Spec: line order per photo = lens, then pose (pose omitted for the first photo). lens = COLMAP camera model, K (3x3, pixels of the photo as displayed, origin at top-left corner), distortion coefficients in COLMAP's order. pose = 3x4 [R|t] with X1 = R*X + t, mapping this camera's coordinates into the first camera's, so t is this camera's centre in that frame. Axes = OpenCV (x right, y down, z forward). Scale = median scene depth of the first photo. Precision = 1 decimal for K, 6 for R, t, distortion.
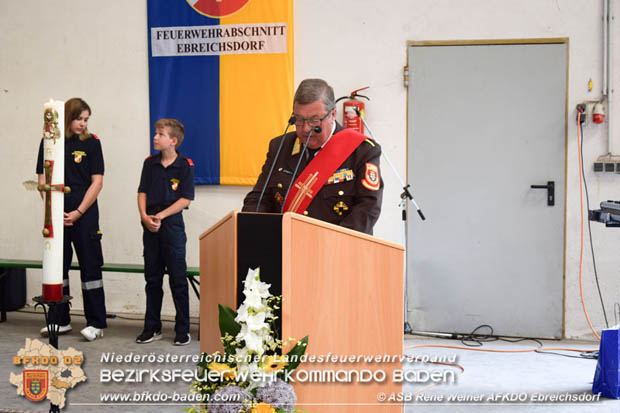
lens RADIAL K [[1240.6, 0, 310.0], [0, 1240.6, 206.5], [0, 0, 1]] dist [-0.023042, -0.034264]
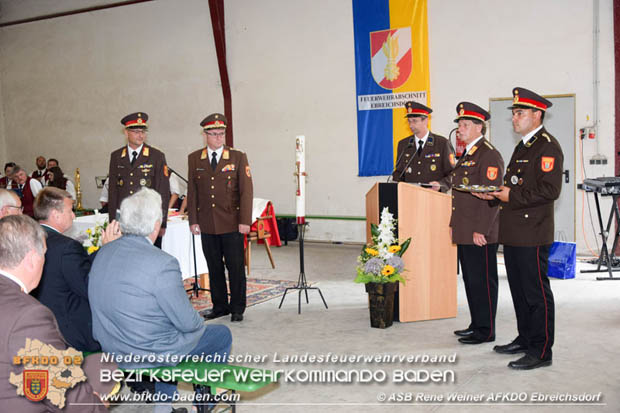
lens RADIAL K [[749.1, 0, 310.0], [0, 749.1, 206.5], [0, 0, 1]] dist [-0.019537, -0.002596]
pose [[0.974880, -0.007492, -0.222605, 0.064159], [0.010707, 0.999855, 0.013242, 0.015271], [0.222473, -0.015292, 0.974819, -0.185285]]
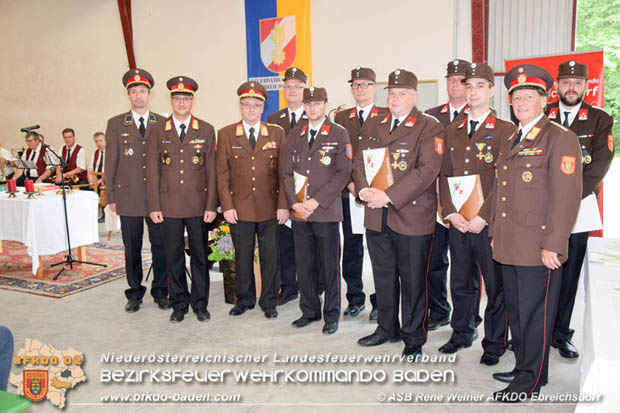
lens RADIAL K [[599.3, 0, 310.0], [0, 599.3, 206.5], [0, 0, 1]] dist [-0.033977, -0.006012]
pose [[0.992821, 0.005435, -0.119486, 0.110598], [0.003156, 0.997429, 0.071589, 0.005629], [0.119568, -0.071453, 0.990252, -0.040013]]
